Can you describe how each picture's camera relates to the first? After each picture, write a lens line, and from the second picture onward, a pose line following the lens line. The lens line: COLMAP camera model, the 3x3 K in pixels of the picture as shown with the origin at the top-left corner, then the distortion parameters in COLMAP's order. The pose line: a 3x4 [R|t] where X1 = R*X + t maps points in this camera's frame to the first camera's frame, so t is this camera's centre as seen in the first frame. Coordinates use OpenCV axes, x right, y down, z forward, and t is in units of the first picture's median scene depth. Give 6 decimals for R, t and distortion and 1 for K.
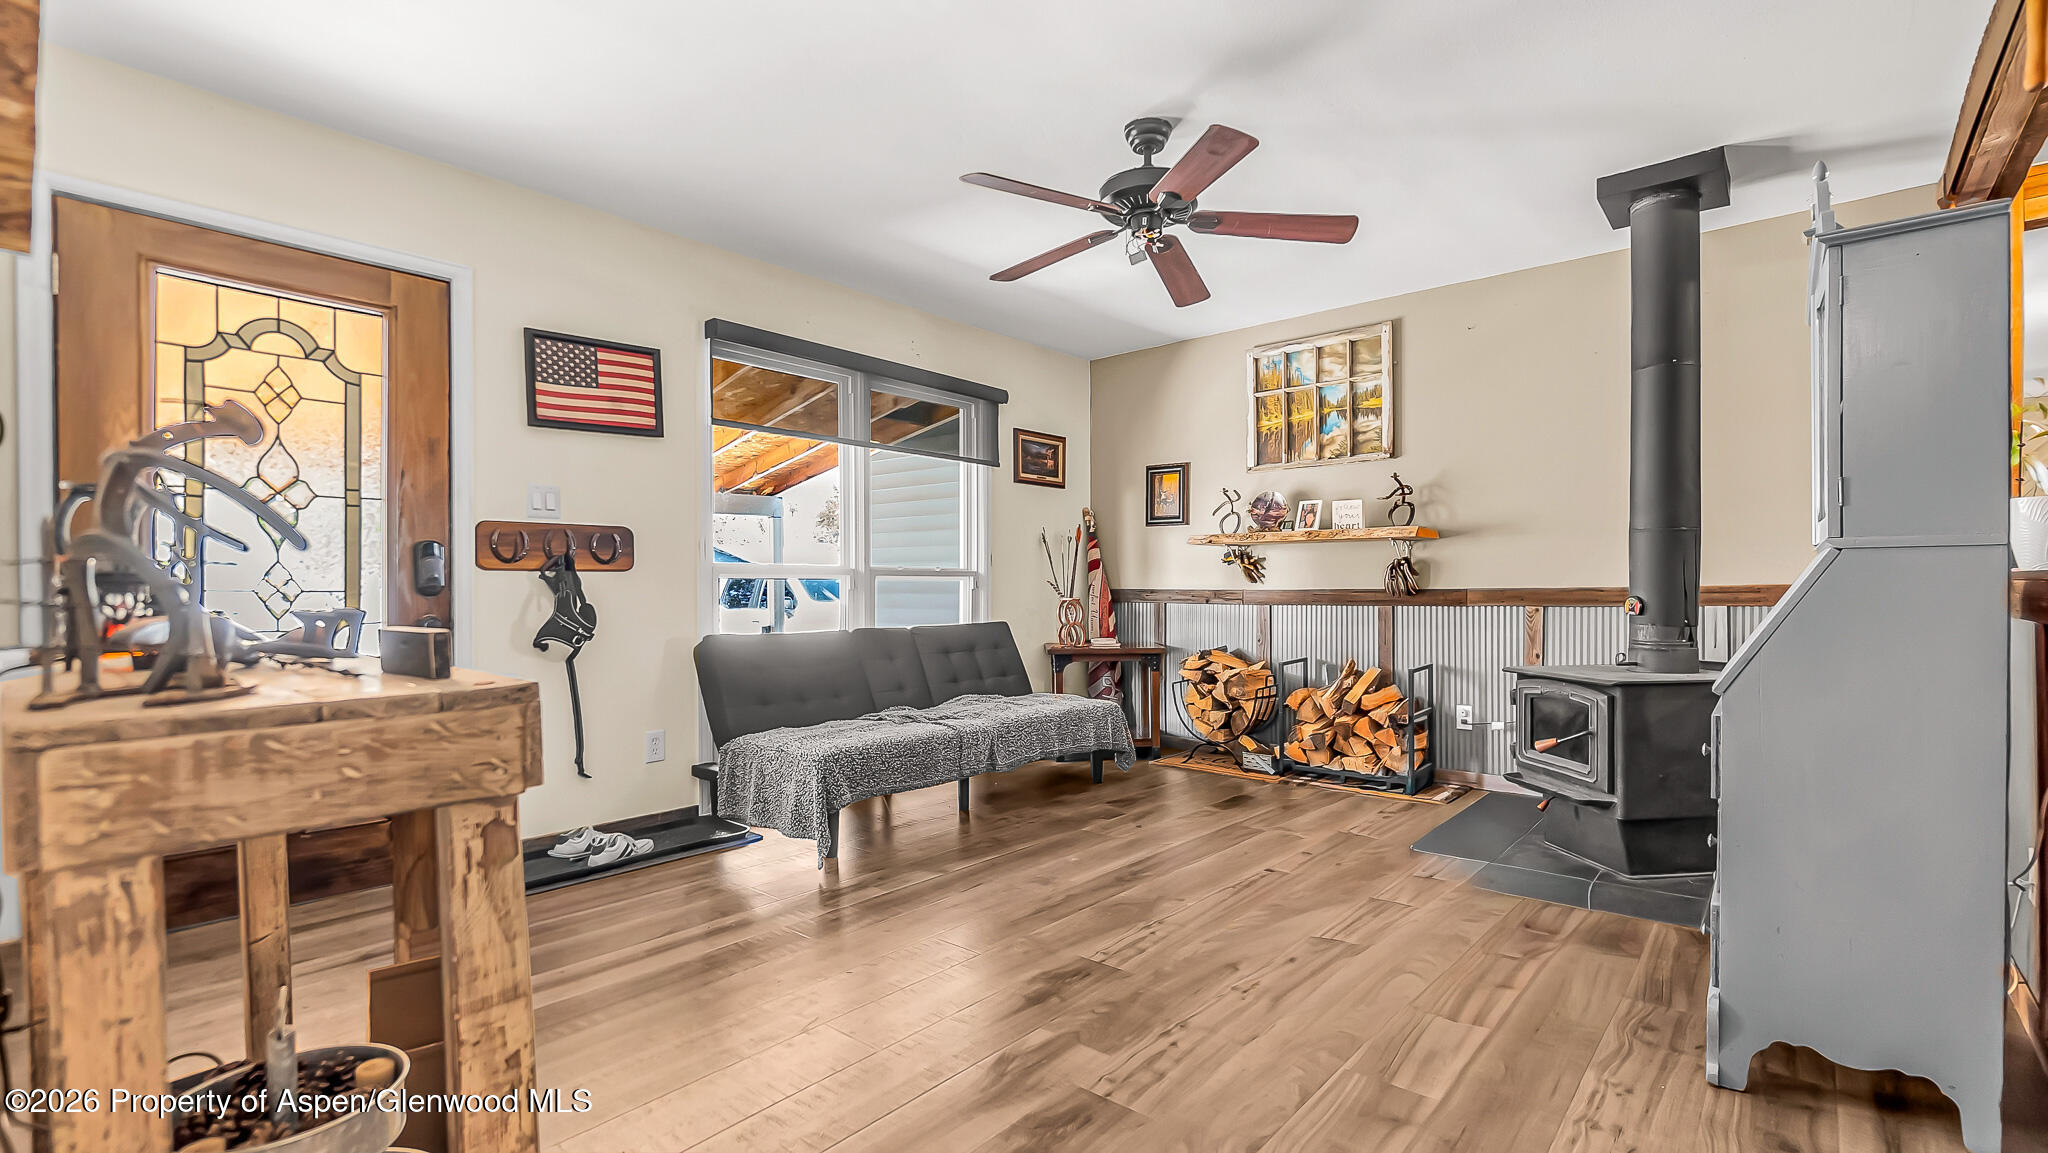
lens RADIAL K [[901.0, 0, 1022.0], [0, 901.0, 590.6], [0, 0, 1]] dist [0.000181, -0.000005]
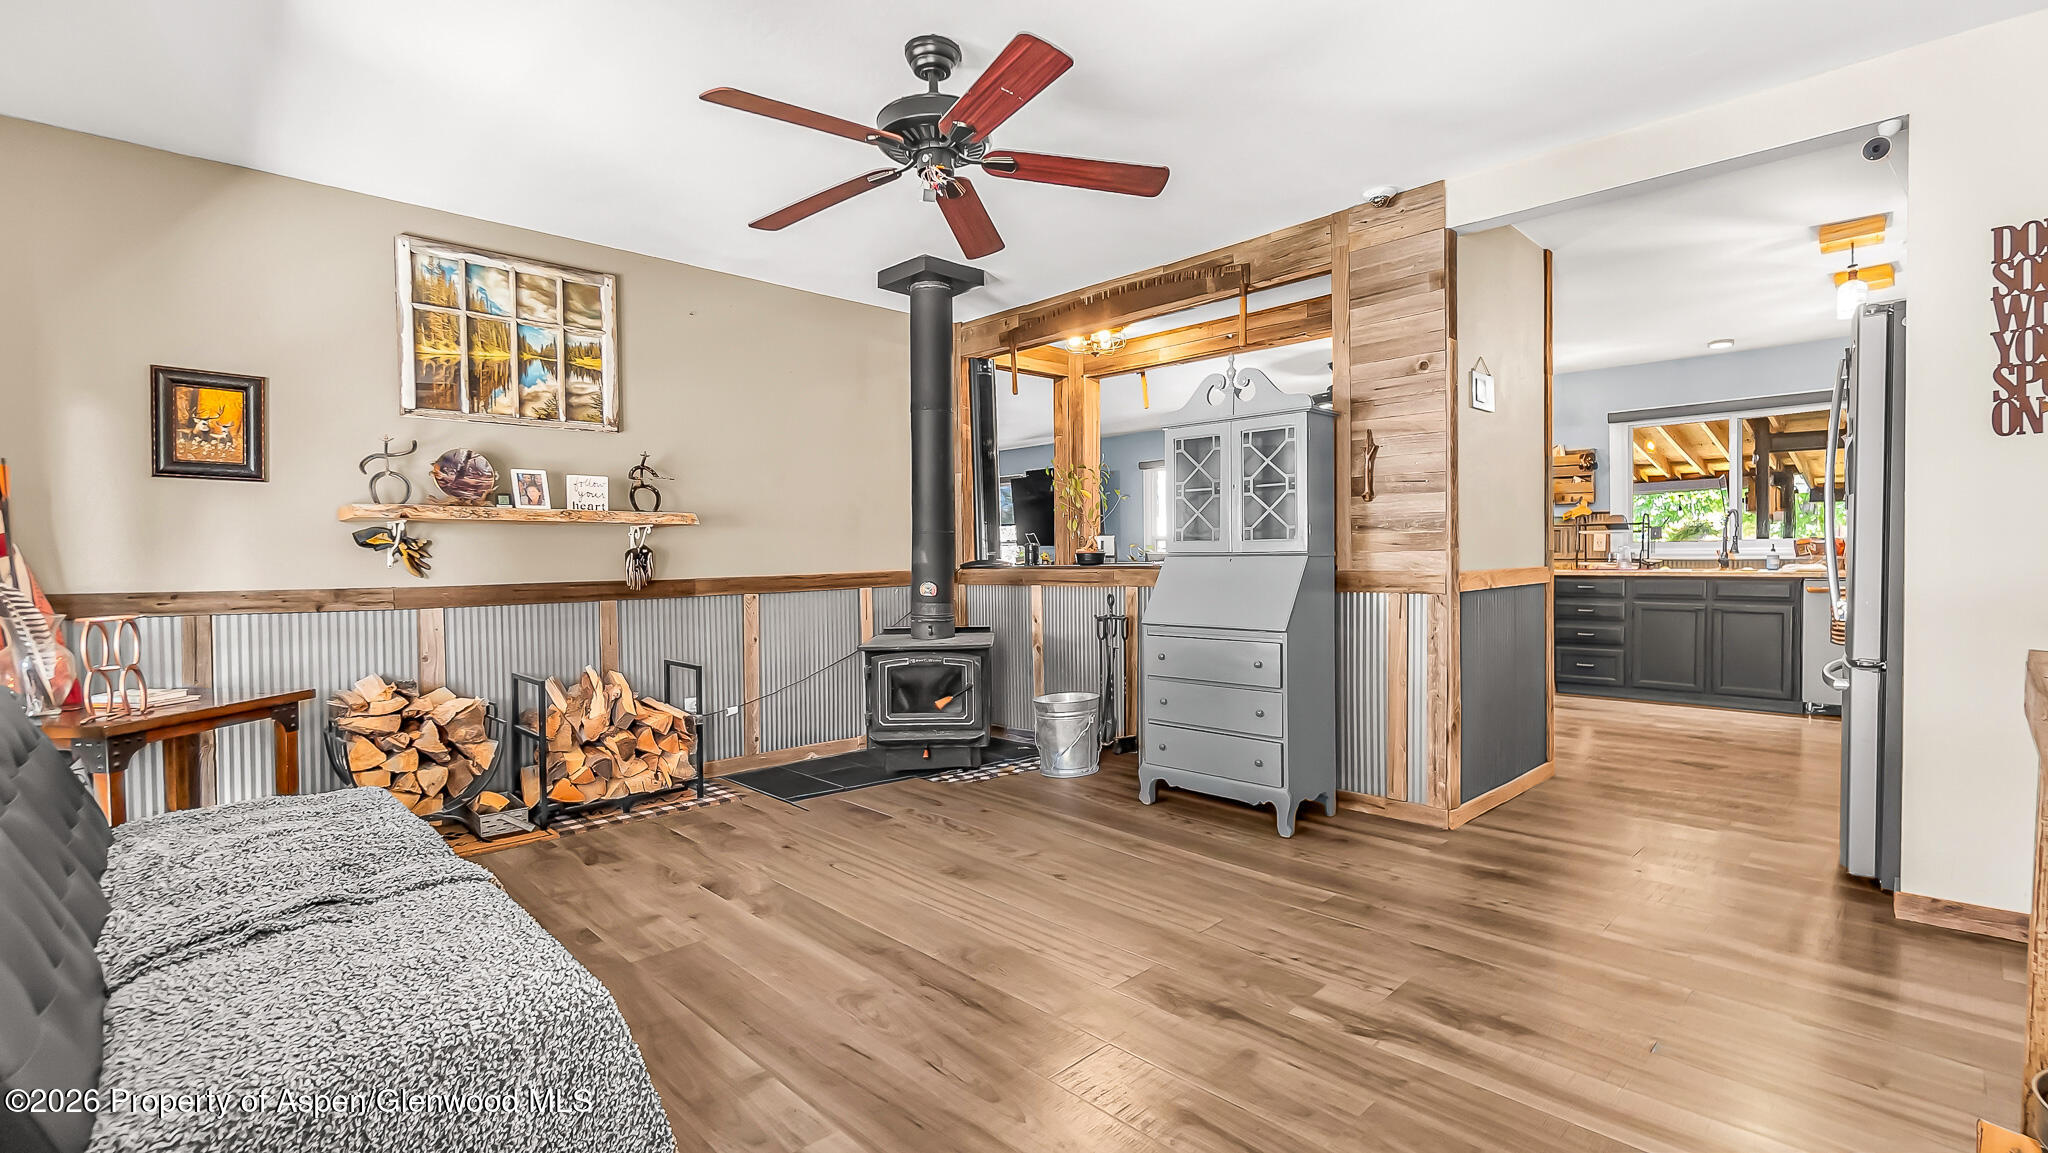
lens RADIAL K [[928.8, 0, 1024.0], [0, 928.8, 576.5], [0, 0, 1]] dist [-0.004212, -0.000244]
pose [[0.073281, -0.019518, 0.997120, -0.443592], [0.013351, 0.999738, 0.018588, -0.016903], [-0.997222, 0.011950, 0.073522, 0.512014]]
